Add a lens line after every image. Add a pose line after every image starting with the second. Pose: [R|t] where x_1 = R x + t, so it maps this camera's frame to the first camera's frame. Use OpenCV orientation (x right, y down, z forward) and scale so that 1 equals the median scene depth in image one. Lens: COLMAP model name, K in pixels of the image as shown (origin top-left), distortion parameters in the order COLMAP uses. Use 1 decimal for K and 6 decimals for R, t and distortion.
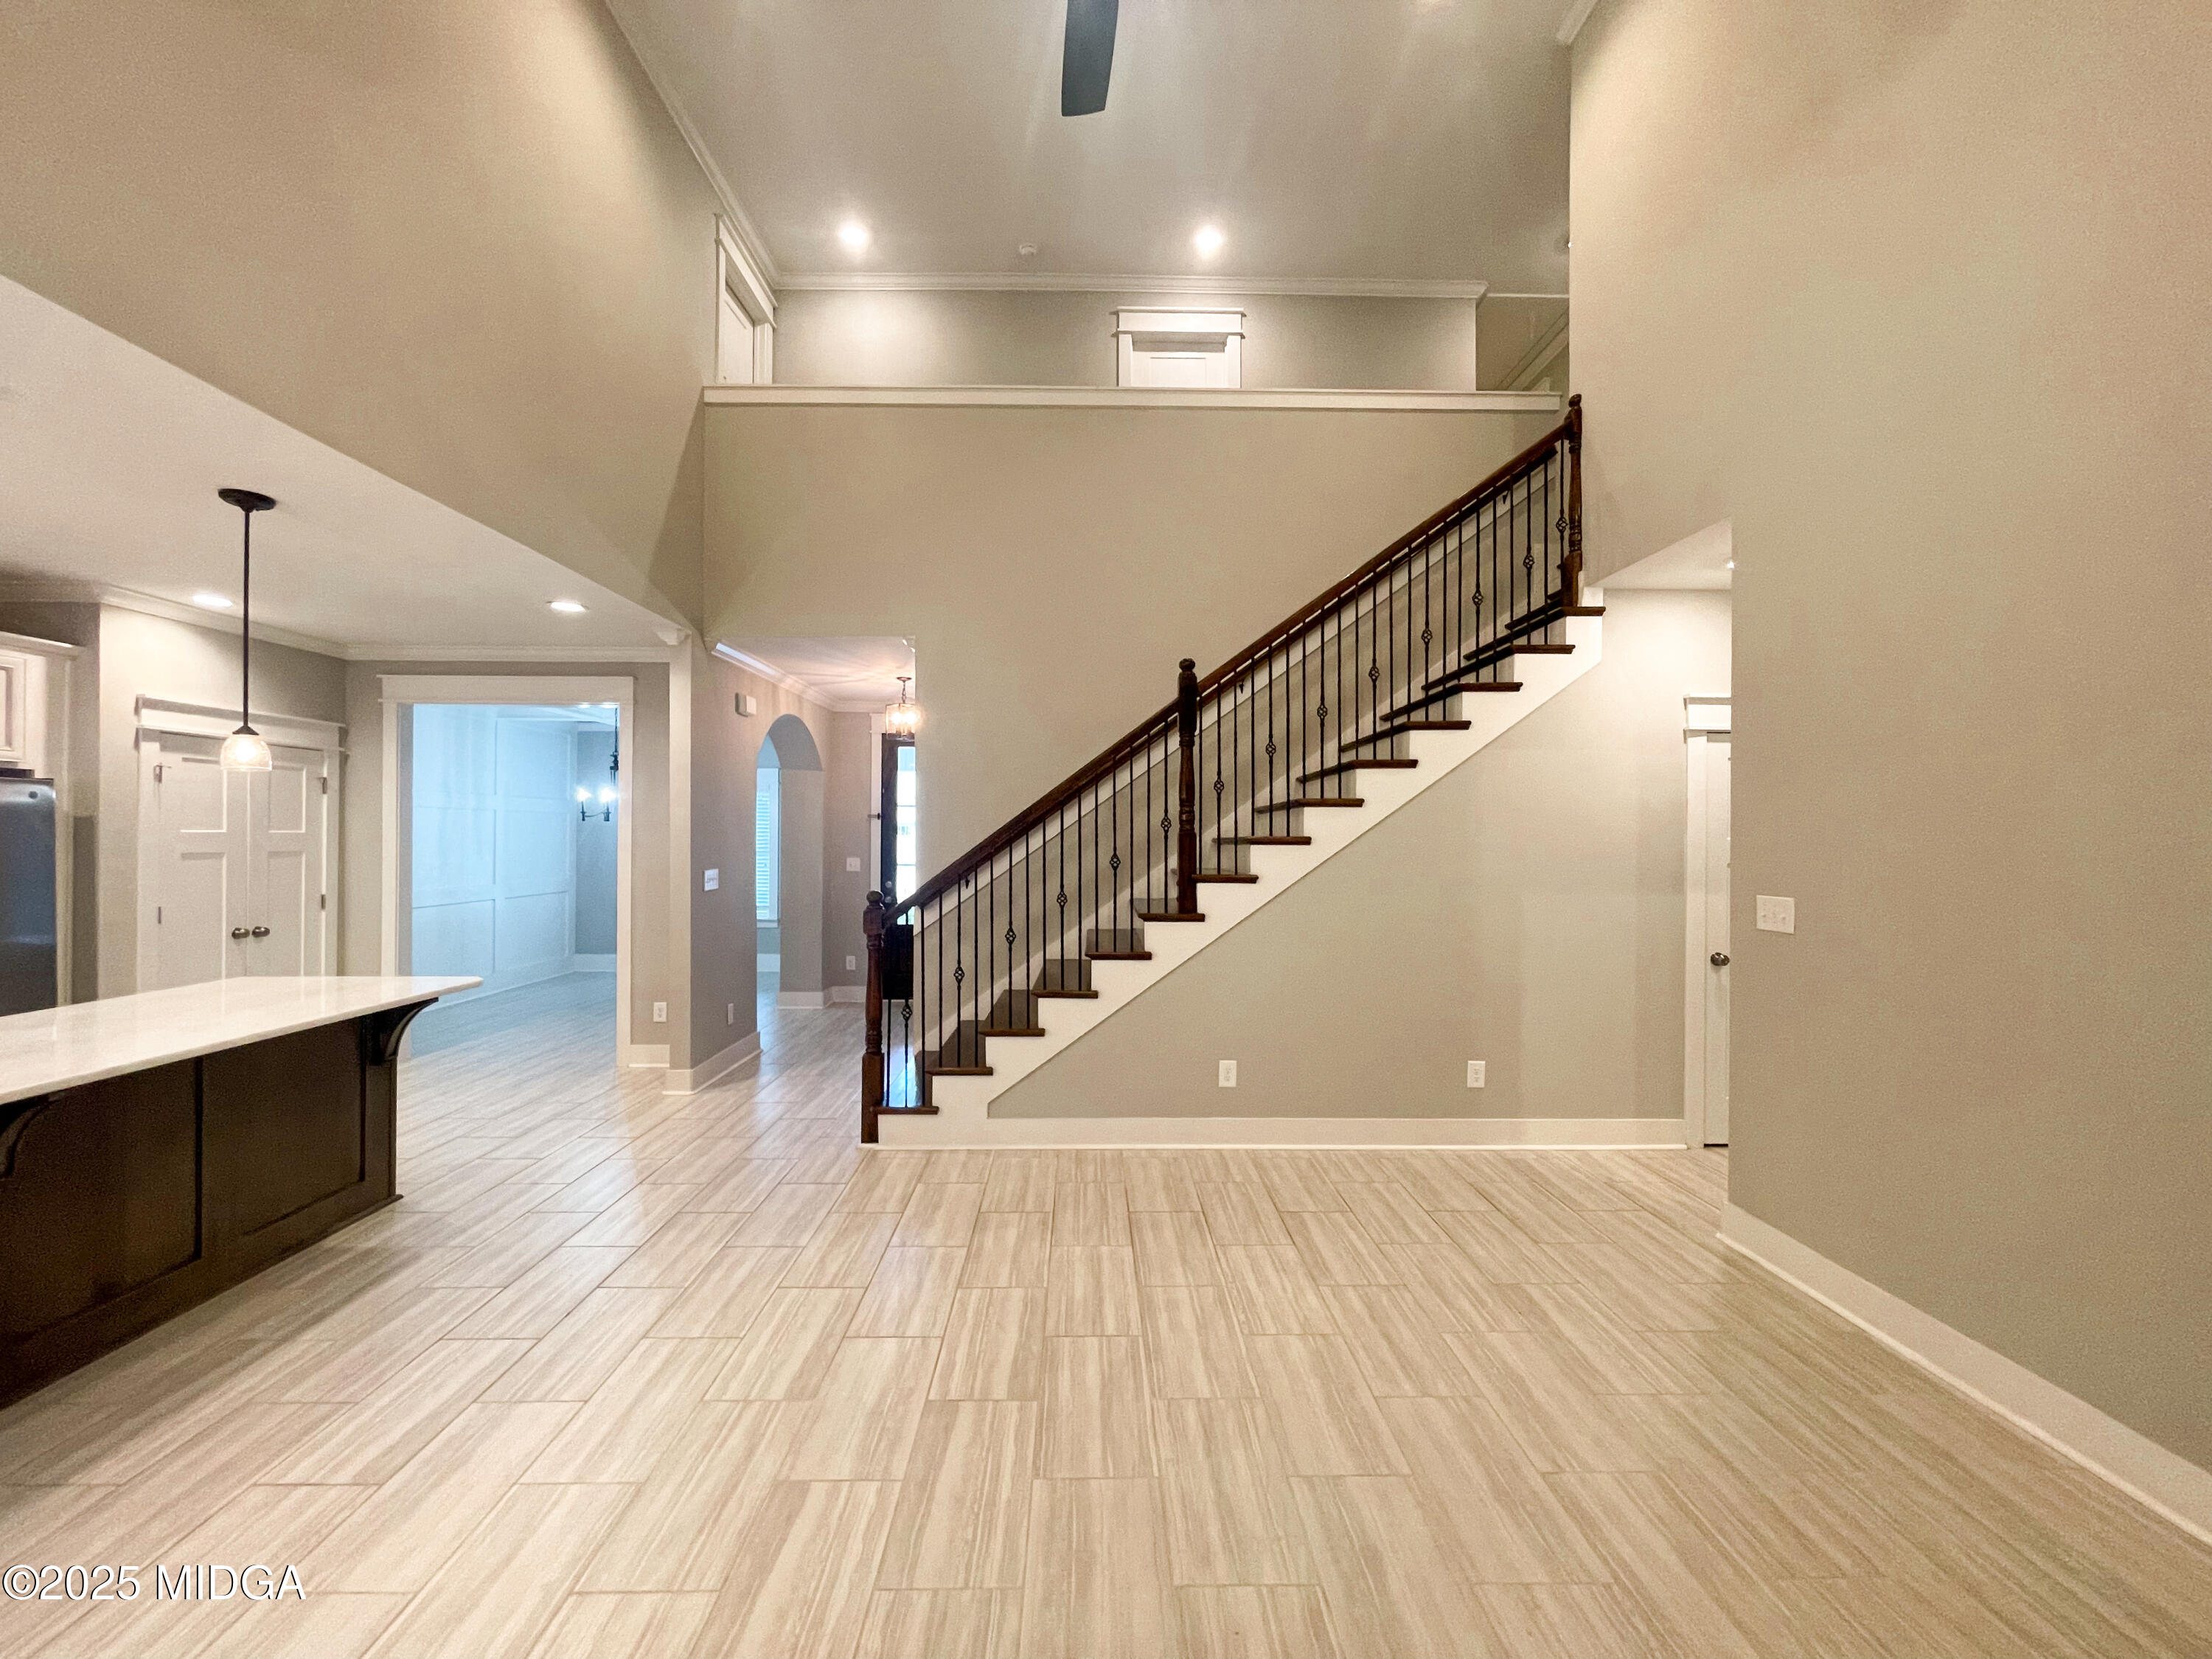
lens RADIAL K [[894.3, 0, 1096.8], [0, 894.3, 832.0], [0, 0, 1]] dist [0.001289, -0.001292]
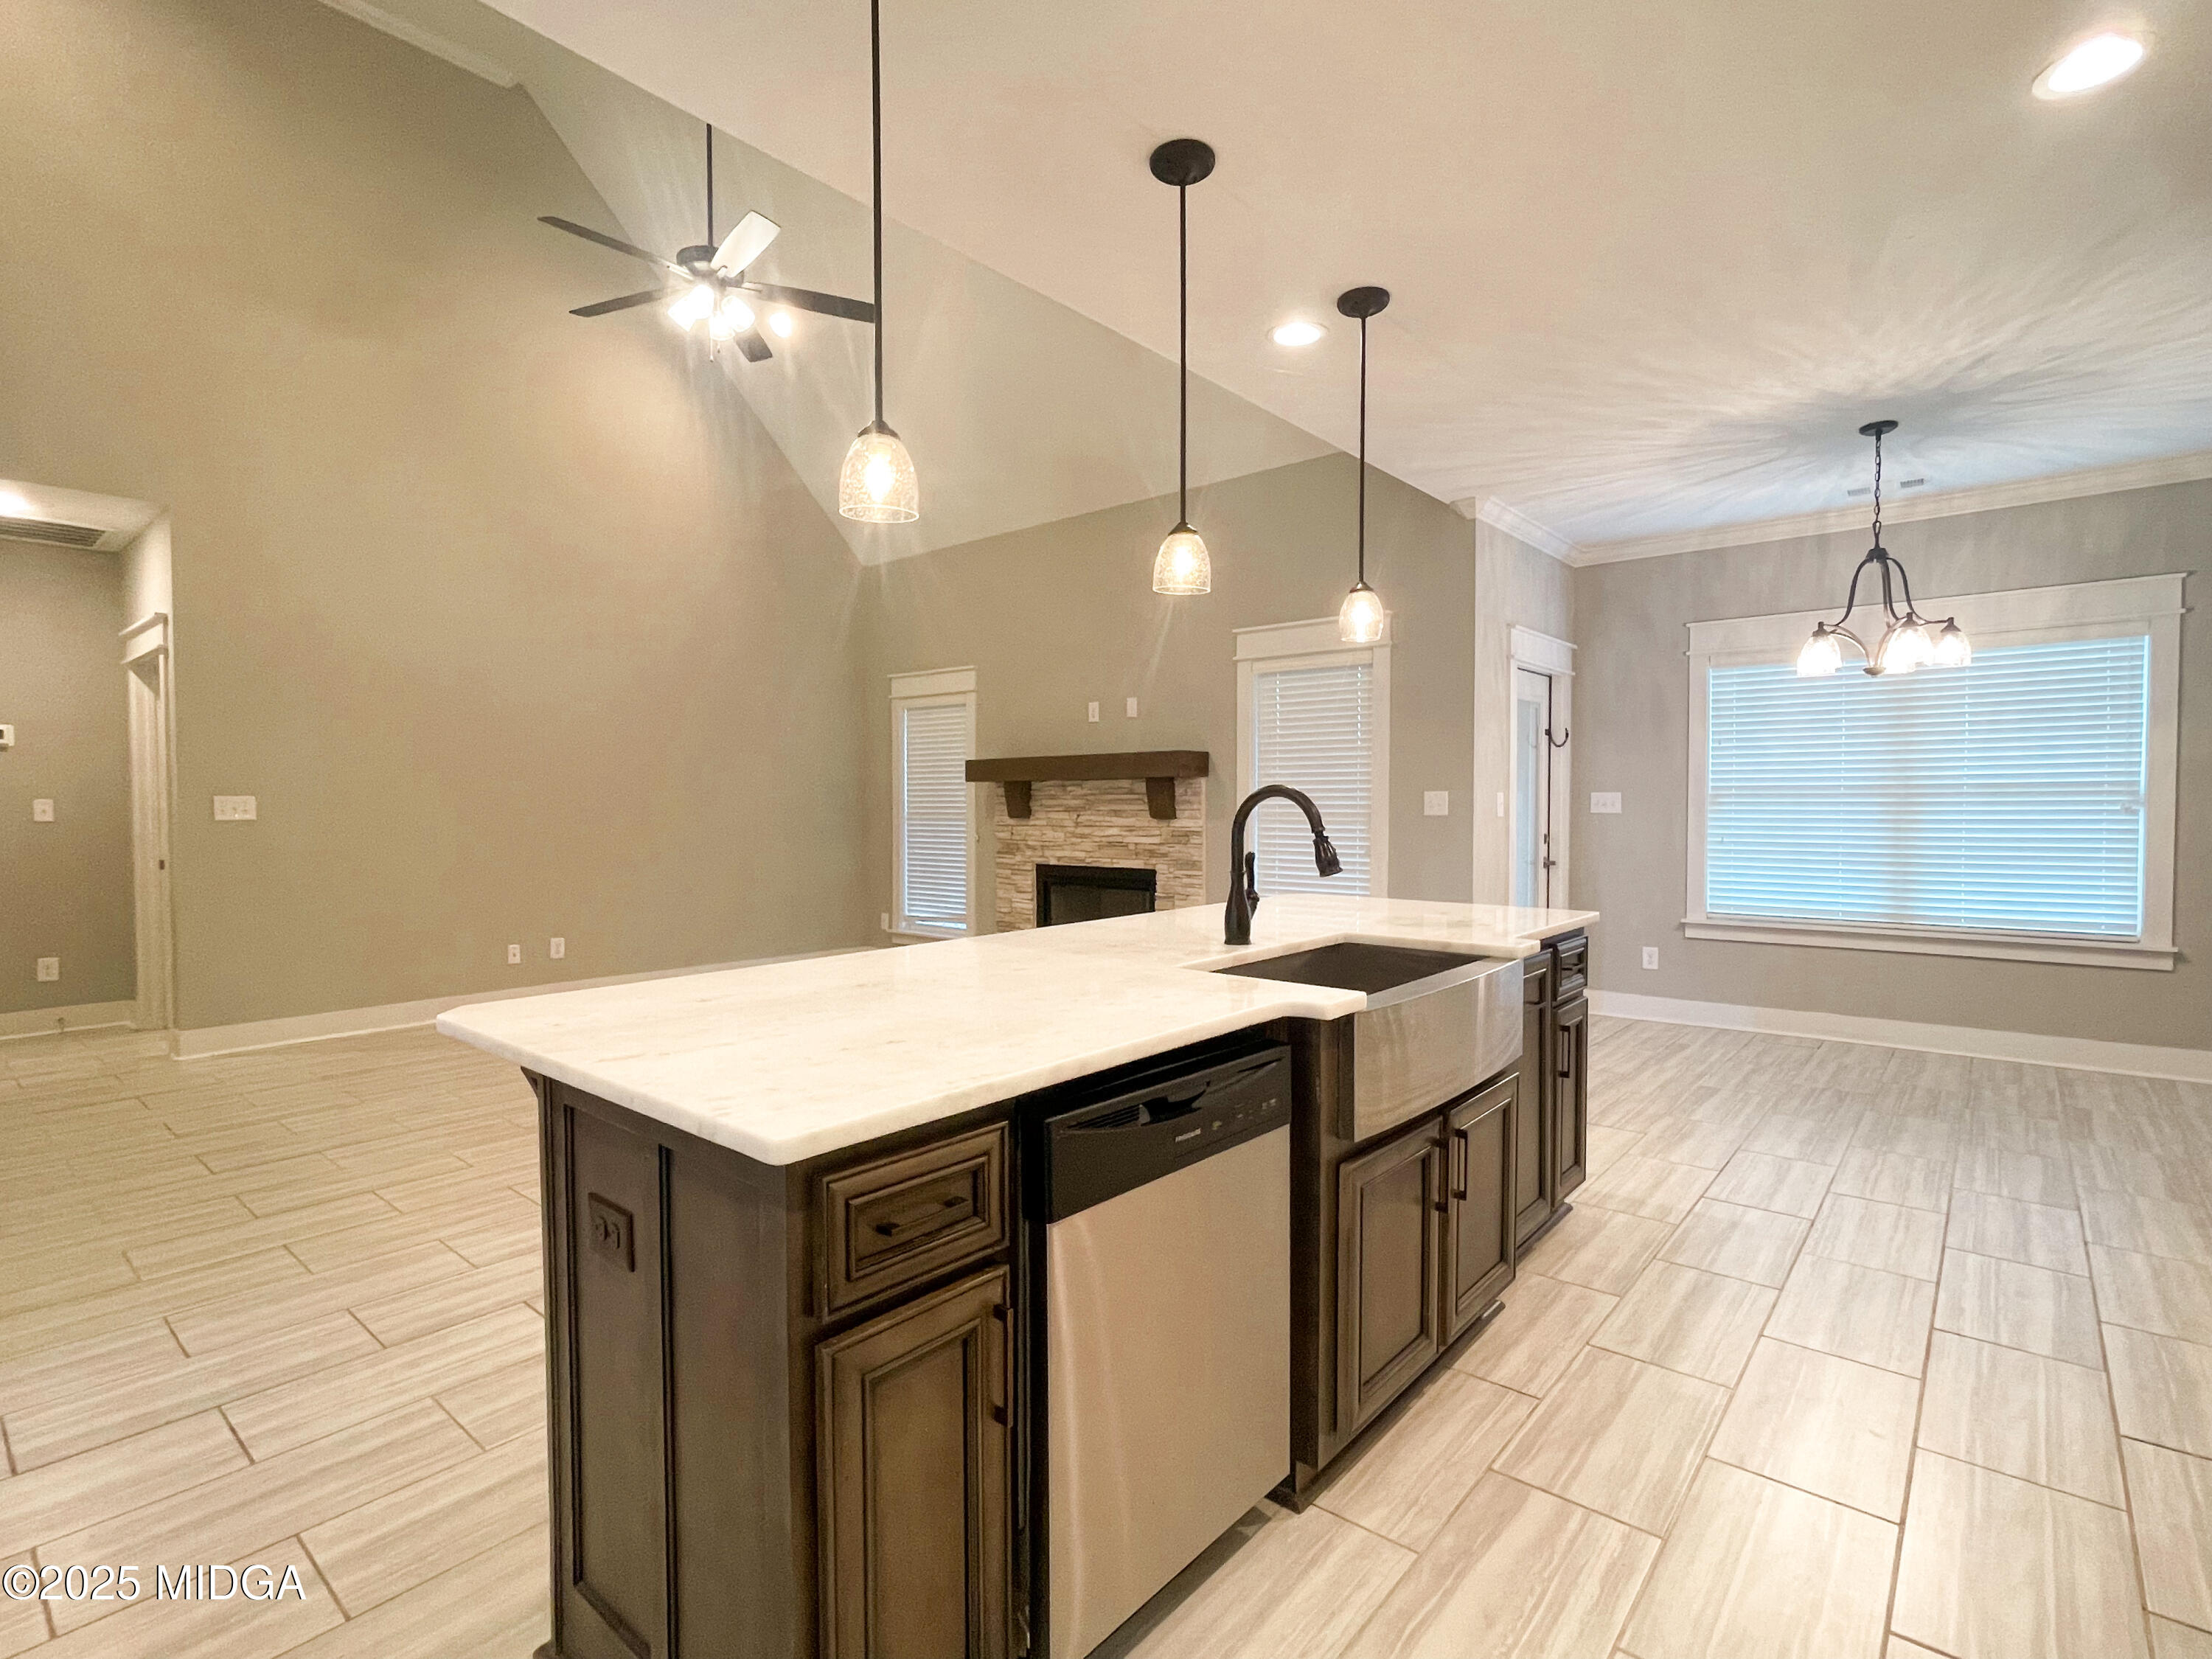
lens RADIAL K [[1067.8, 0, 1099.9], [0, 1067.8, 827.4], [0, 0, 1]] dist [0.001642, -0.001160]
pose [[-0.751080, -0.012869, 0.660085, -1.048505], [0.000717, 0.999794, 0.020308, 0.063066], [-0.660210, 0.015726, -0.750916, 0.997994]]
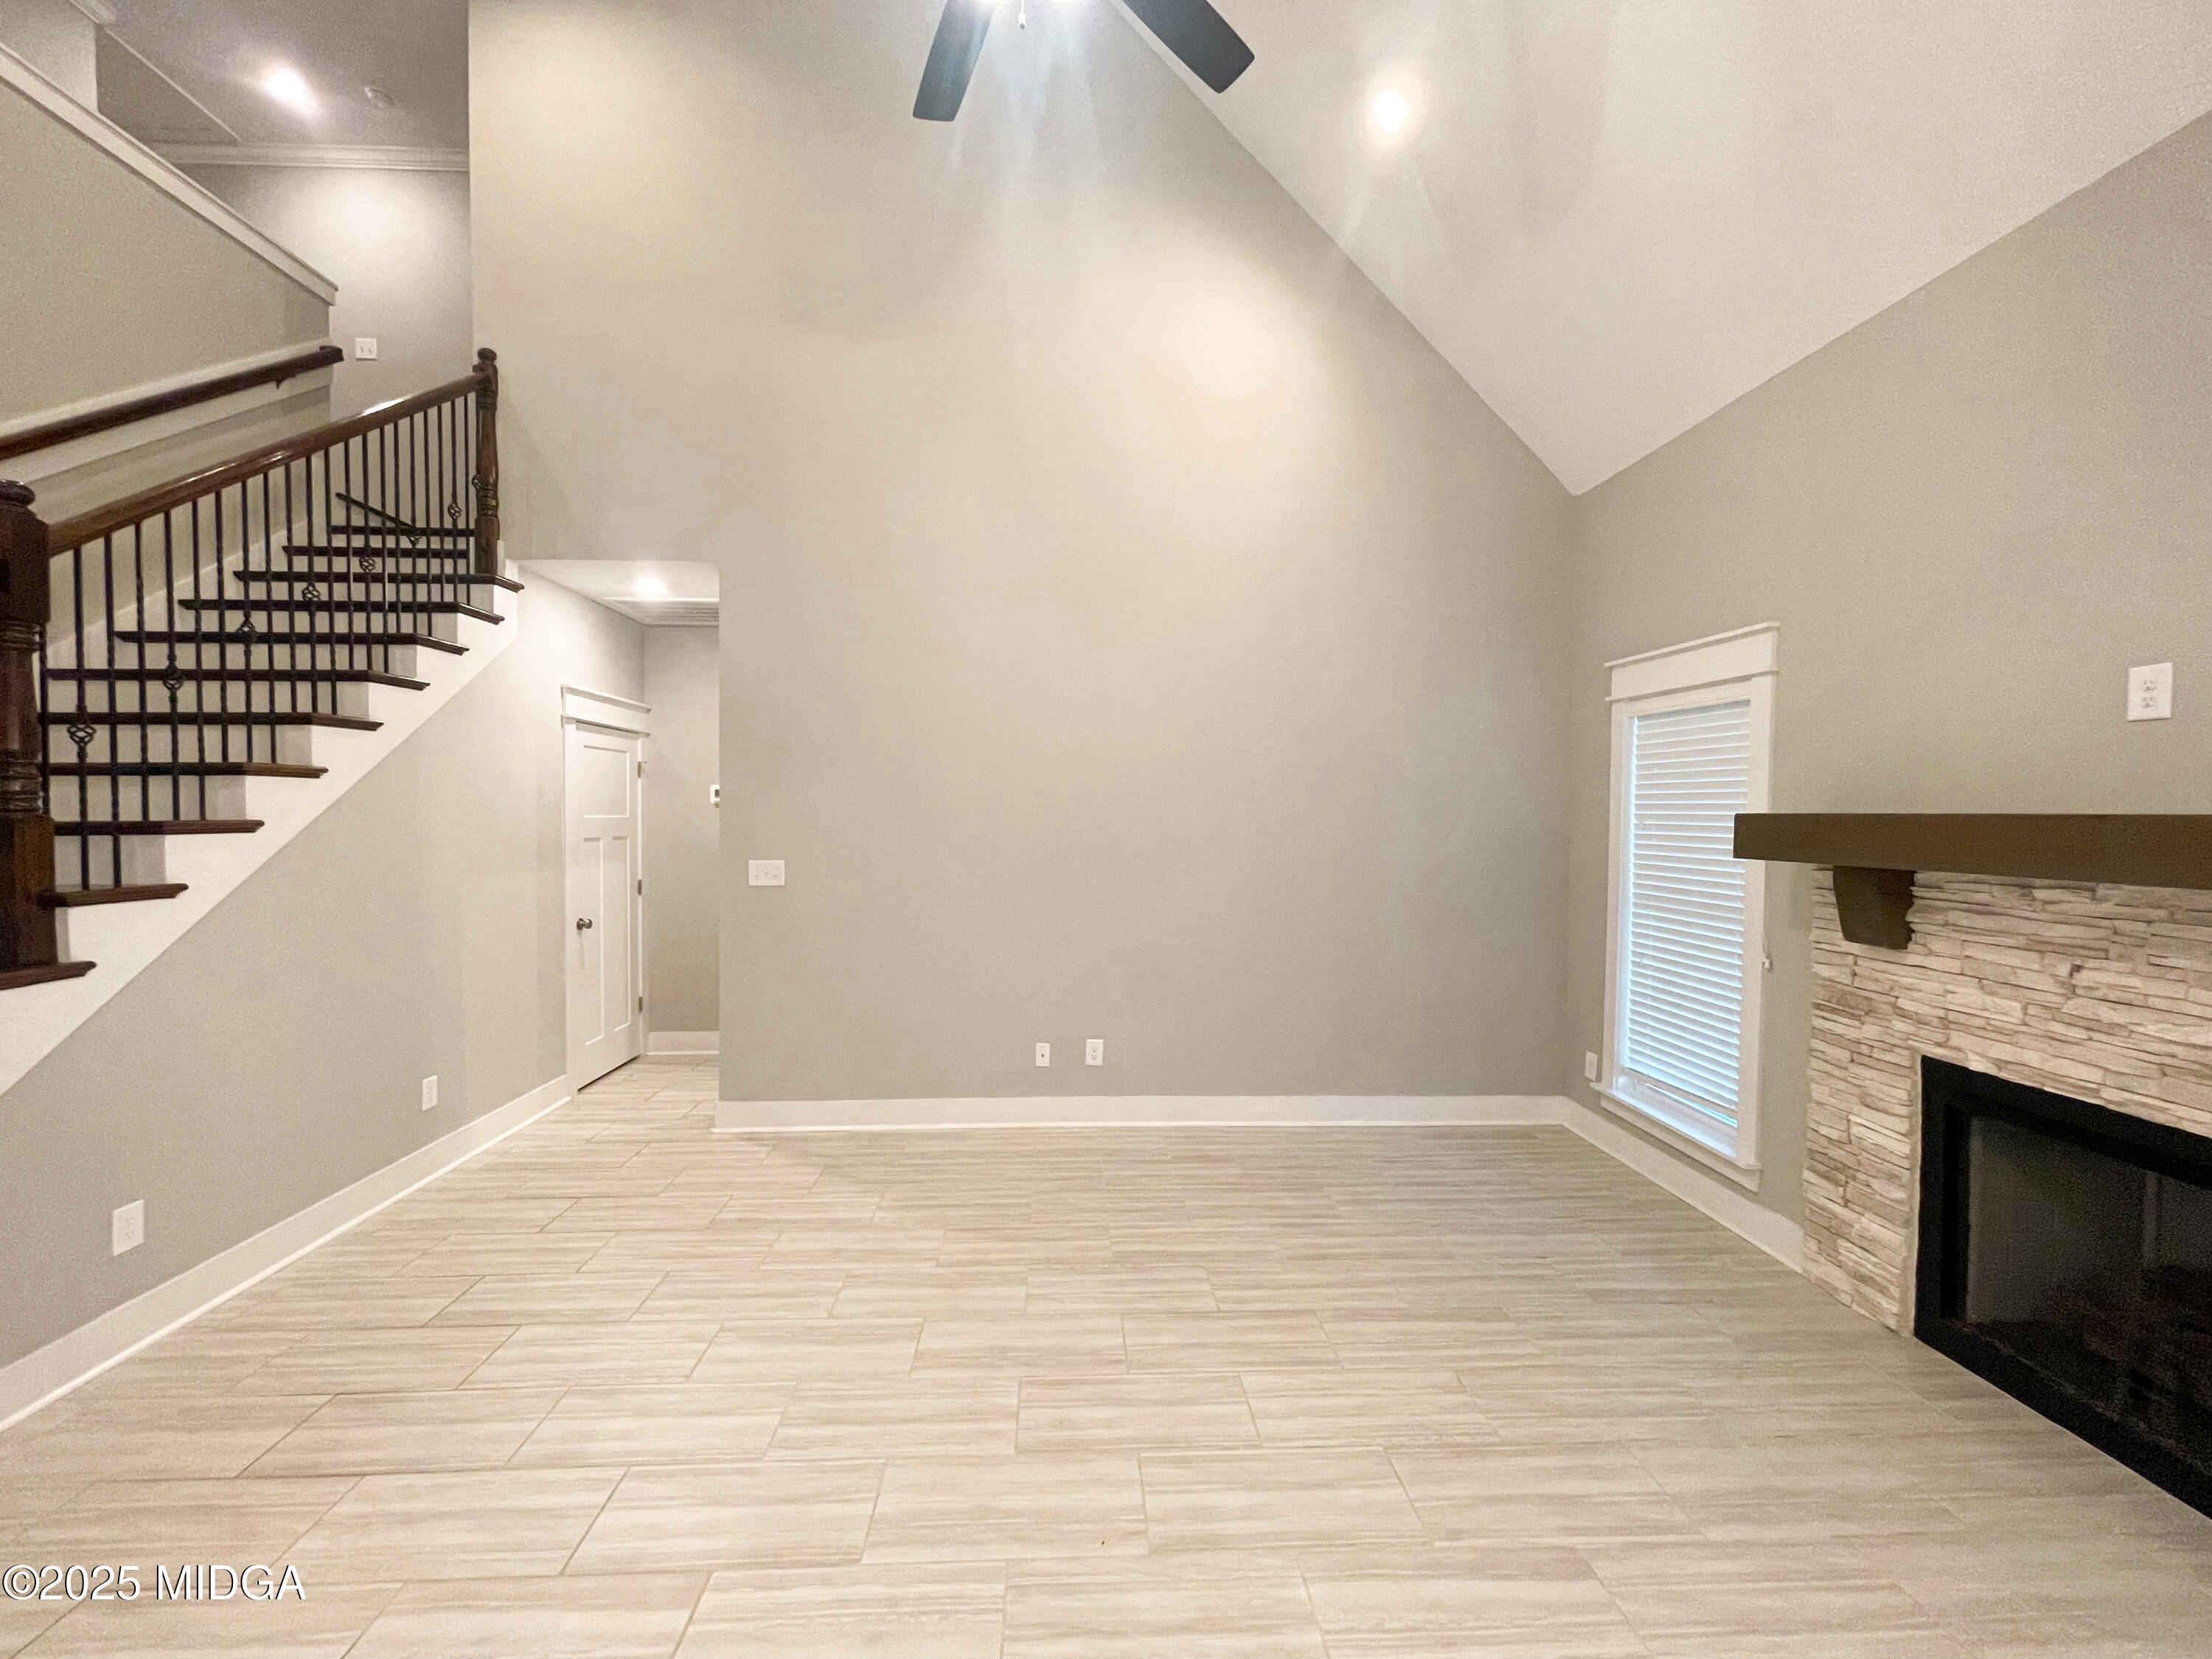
lens RADIAL K [[894.3, 0, 1100.6], [0, 894.3, 832.0], [0, 0, 1]] dist [0.001289, -0.001292]
pose [[-0.034785, -0.025529, 0.999069, -0.453294], [-0.009244, 0.999639, 0.025222, -0.007981], [-0.999352, -0.008358, -0.035008, 0.388868]]
